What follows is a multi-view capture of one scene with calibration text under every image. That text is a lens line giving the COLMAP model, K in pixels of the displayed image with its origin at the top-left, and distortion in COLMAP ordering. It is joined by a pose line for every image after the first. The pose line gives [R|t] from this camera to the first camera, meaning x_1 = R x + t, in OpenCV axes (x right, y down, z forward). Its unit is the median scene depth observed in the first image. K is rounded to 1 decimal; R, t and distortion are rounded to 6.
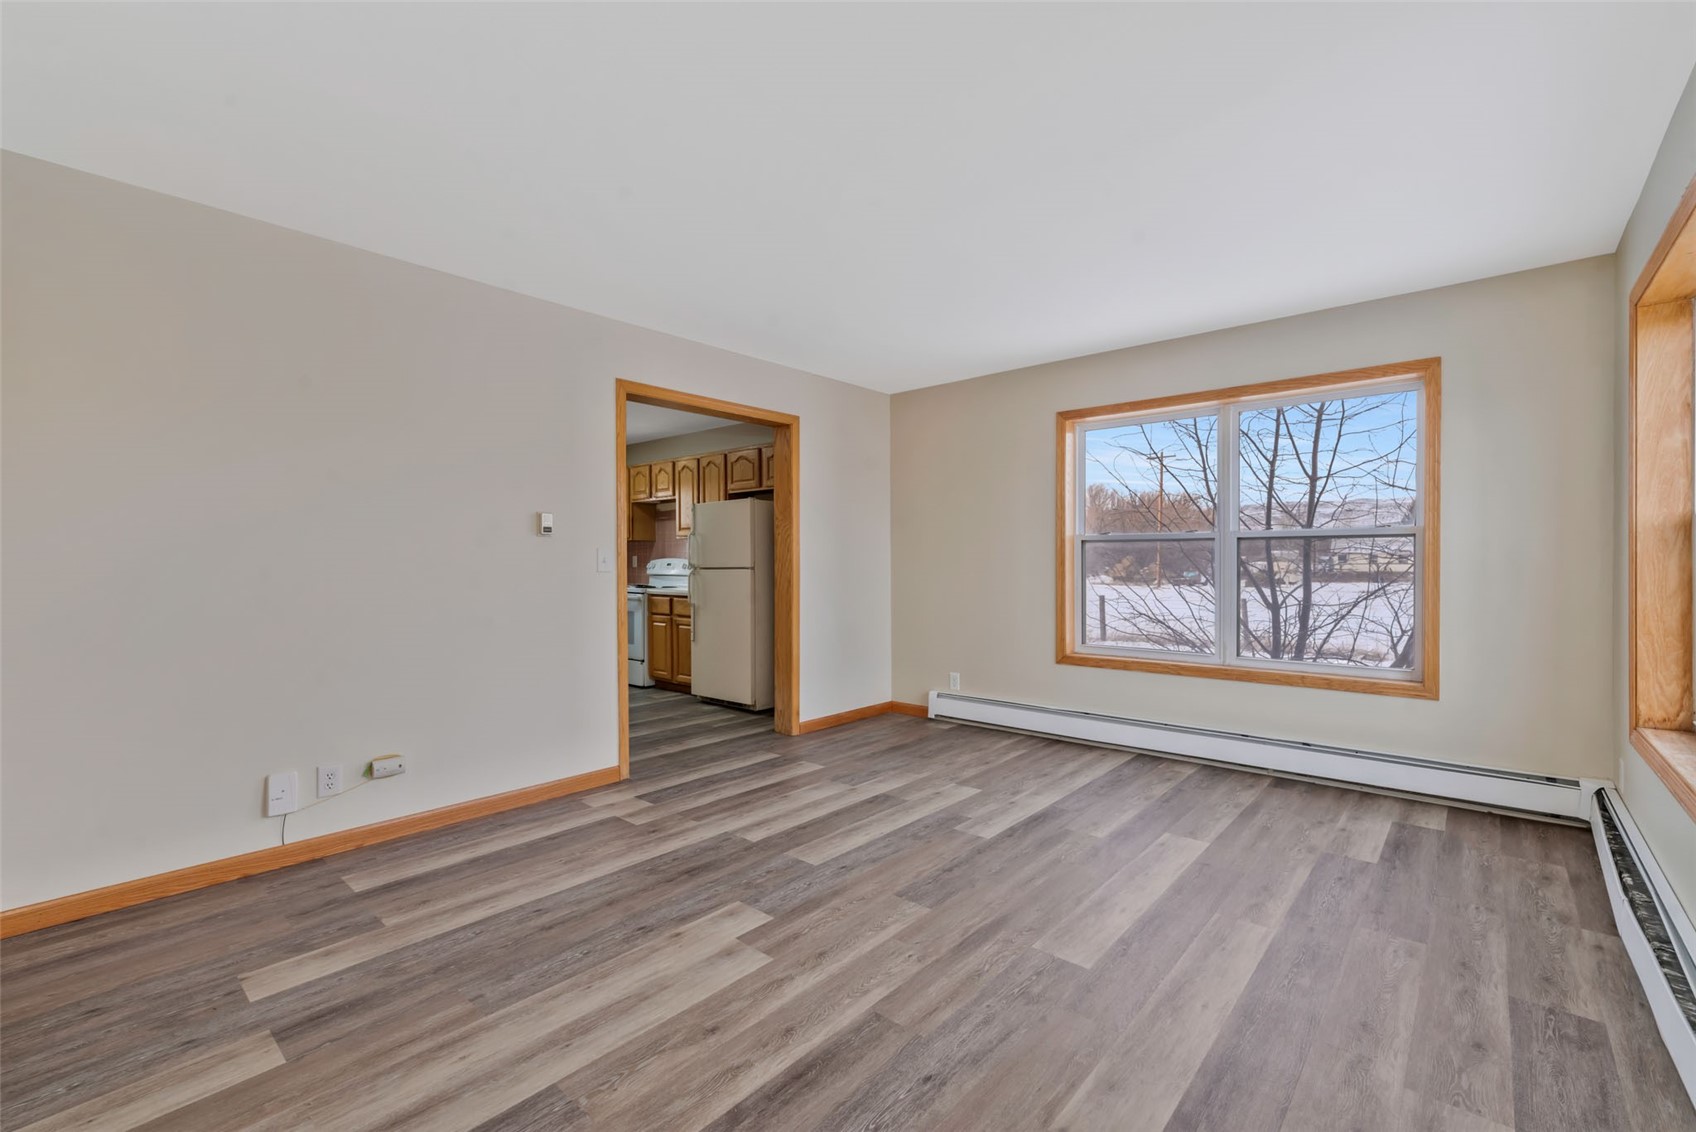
lens RADIAL K [[732.1, 0, 845.5], [0, 732.1, 559.3], [0, 0, 1]] dist [0.002150, 0.000936]
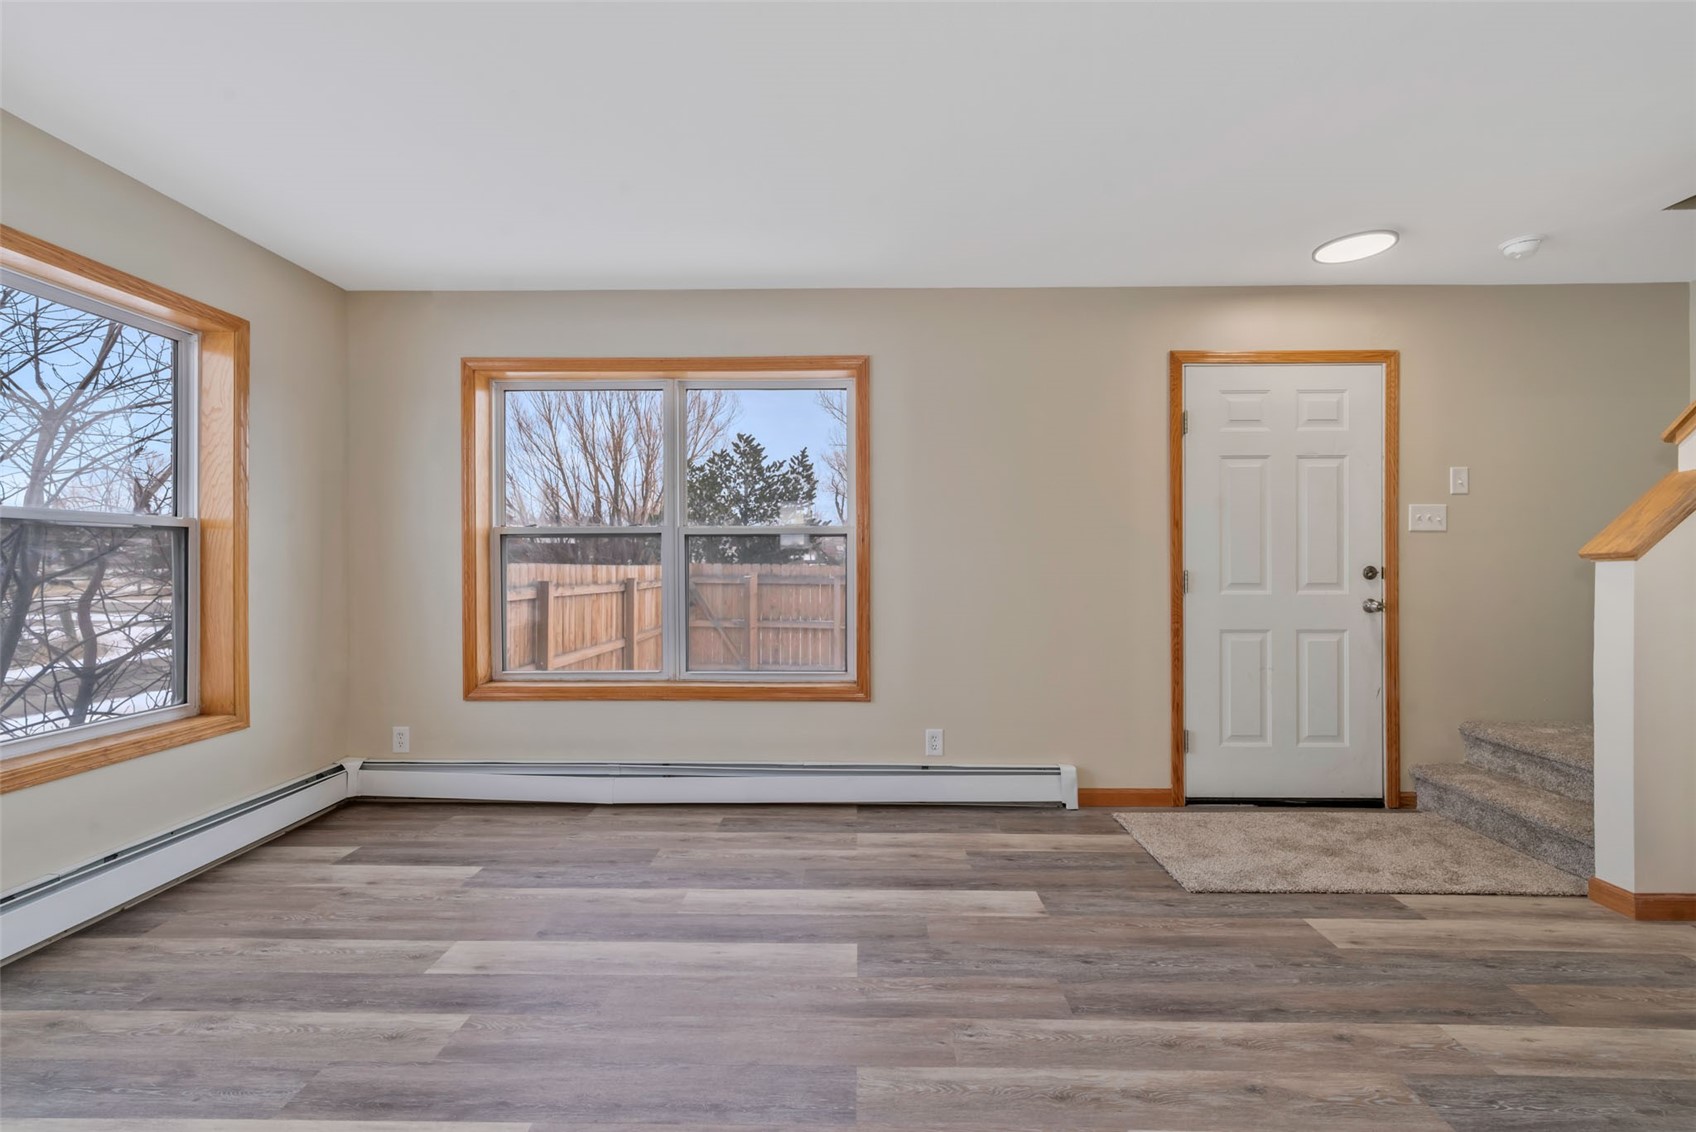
lens RADIAL K [[725.0, 0, 848.0], [0, 725.0, 566.0], [0, 0, 1]] dist [0.001898, -0.000332]
pose [[-0.649800, -0.001145, 0.760104, -0.321035], [0.000569, 0.999998, 0.001992, 0.005023], [-0.760105, 0.001727, -0.649798, 1.179058]]
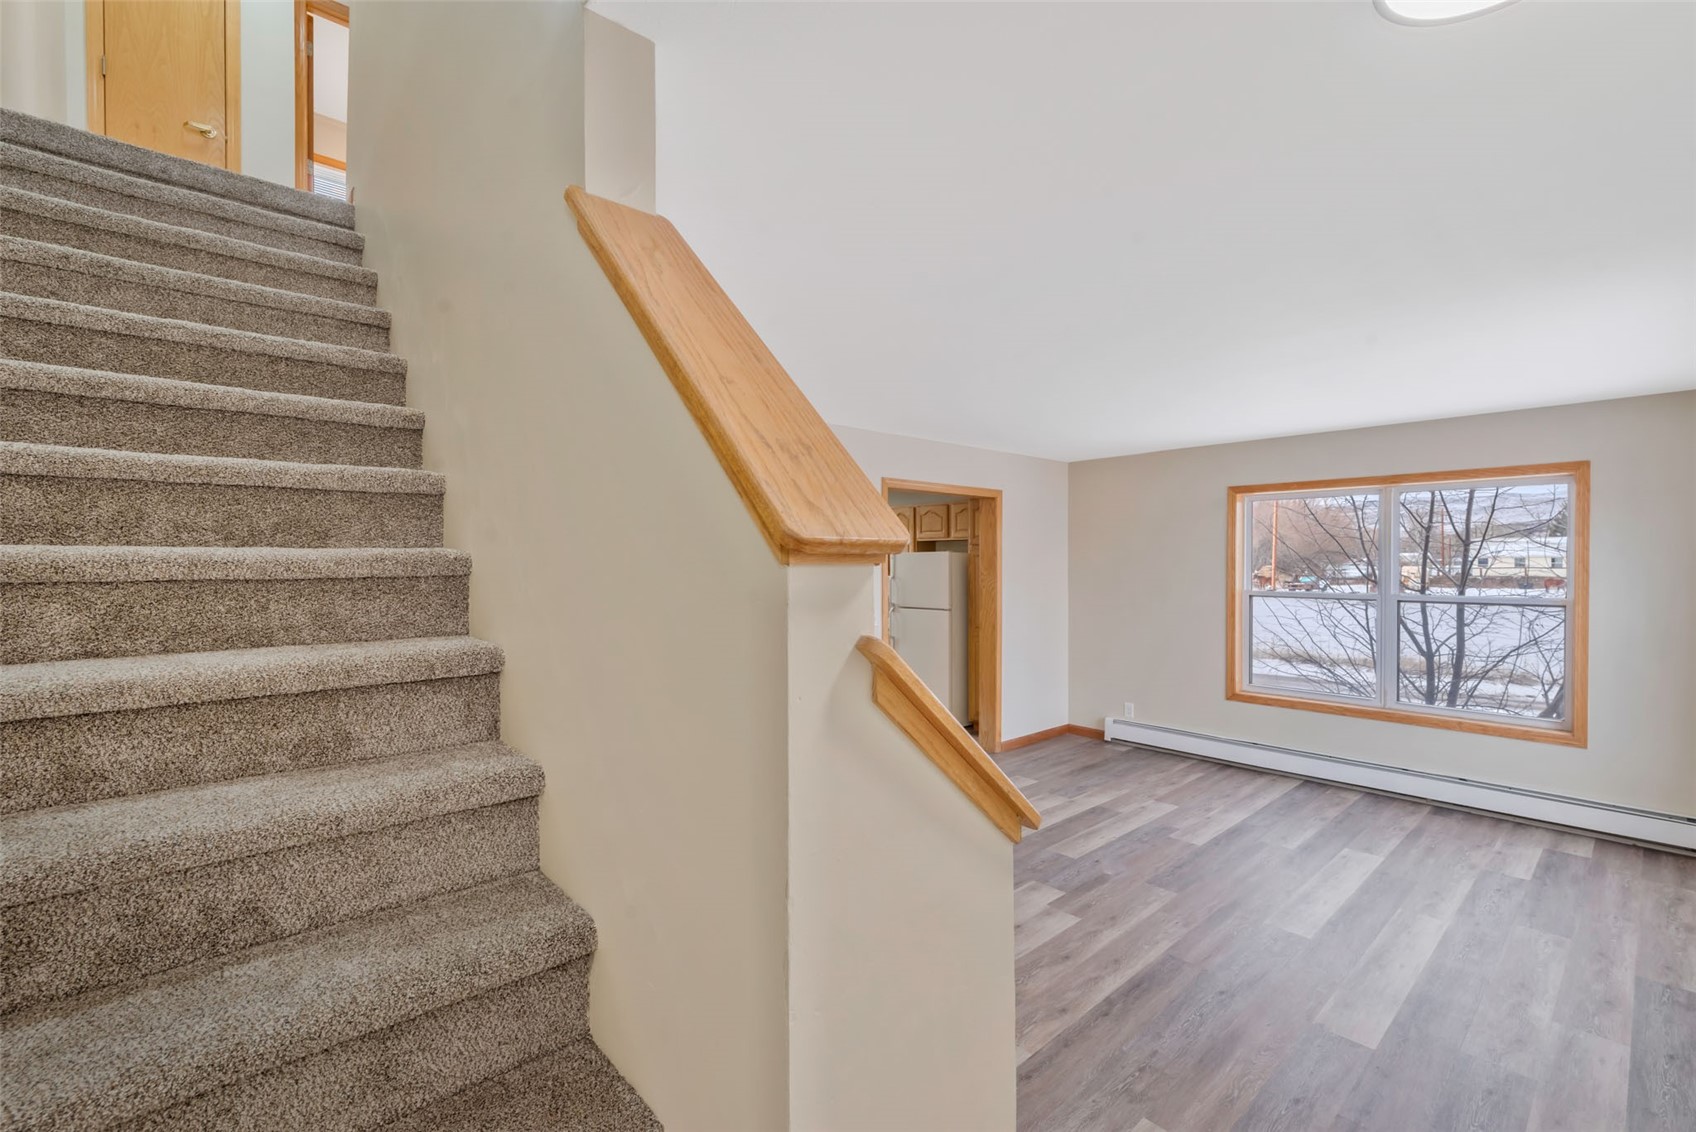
lens RADIAL K [[732.1, 0, 845.5], [0, 732.1, 559.3], [0, 0, 1]] dist [0.002150, 0.000936]
pose [[0.992915, 0.002899, -0.118791, -0.284598], [-0.002749, 0.999995, 0.001423, -0.131360], [0.118794, -0.001086, 0.992918, -0.378804]]
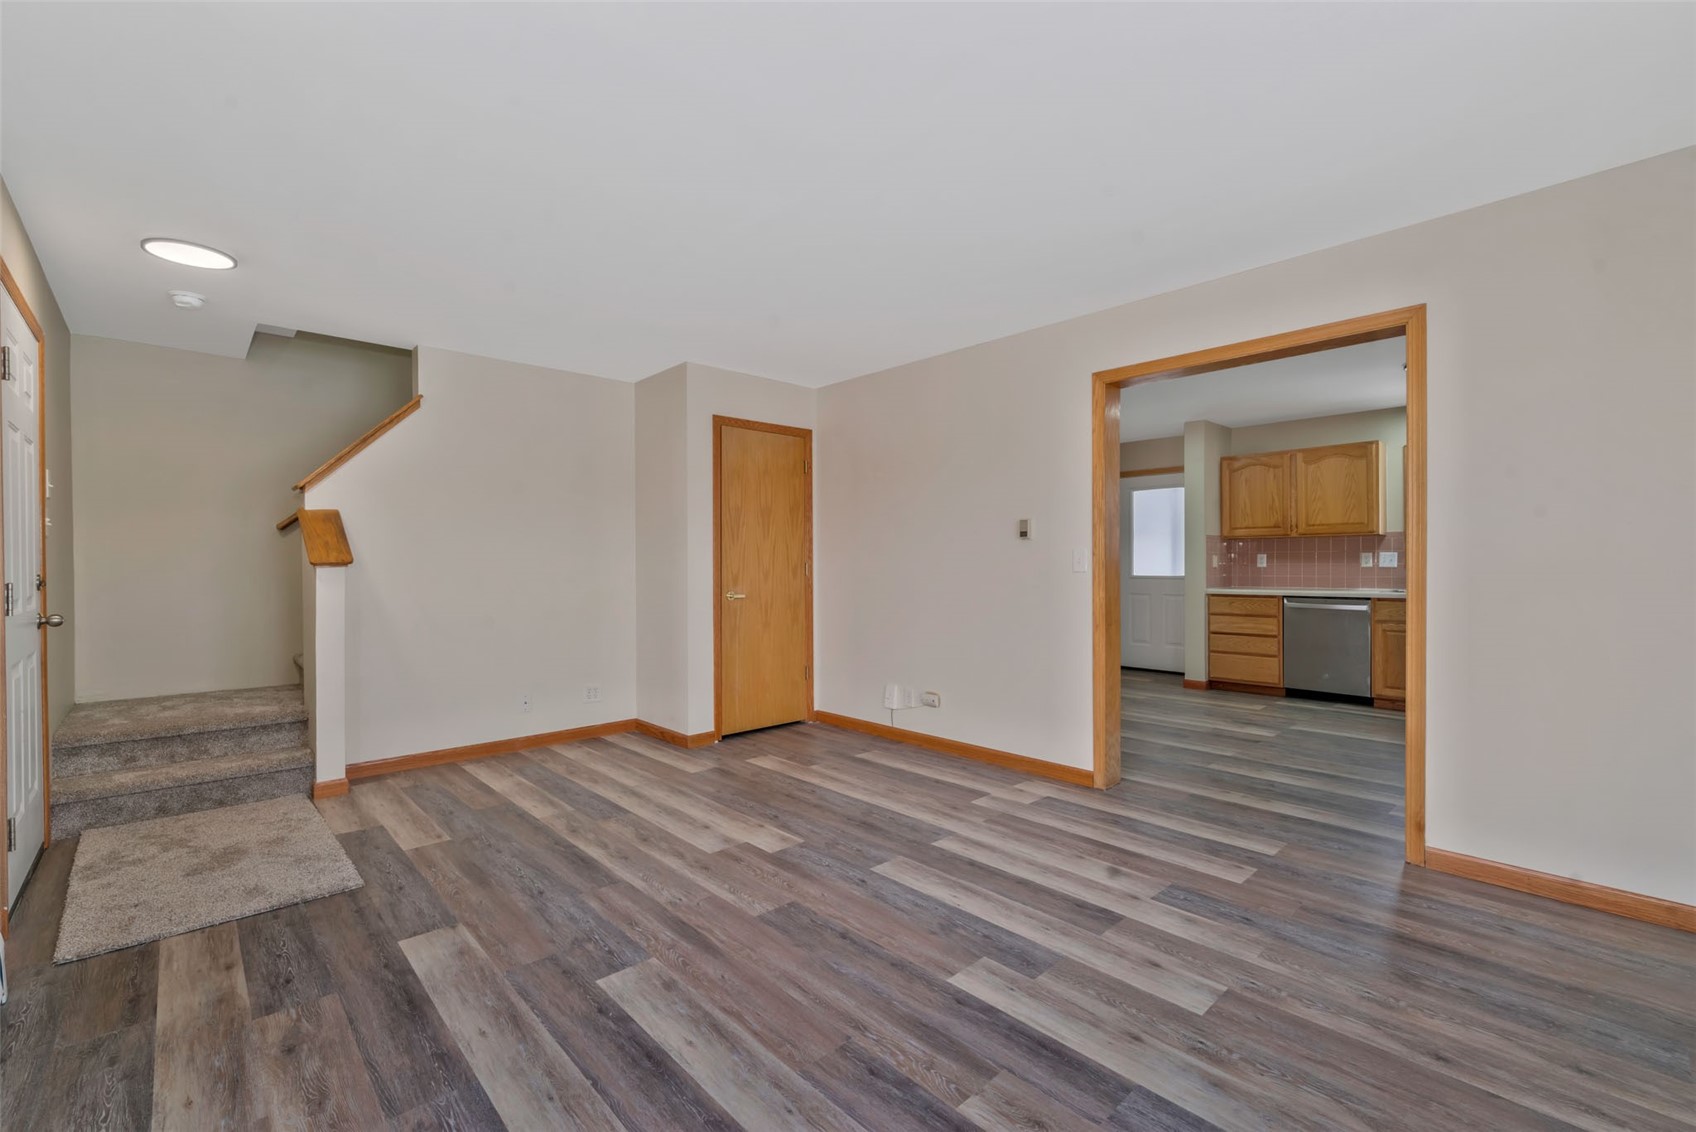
lens RADIAL K [[725.0, 0, 848.0], [0, 725.0, 566.0], [0, 0, 1]] dist [0.001898, -0.000332]
pose [[-0.103596, 0.006440, -0.994599, 0.874809], [0.007563, 0.999955, 0.005687, 0.000700], [0.994591, -0.006933, -0.103640, 1.001547]]
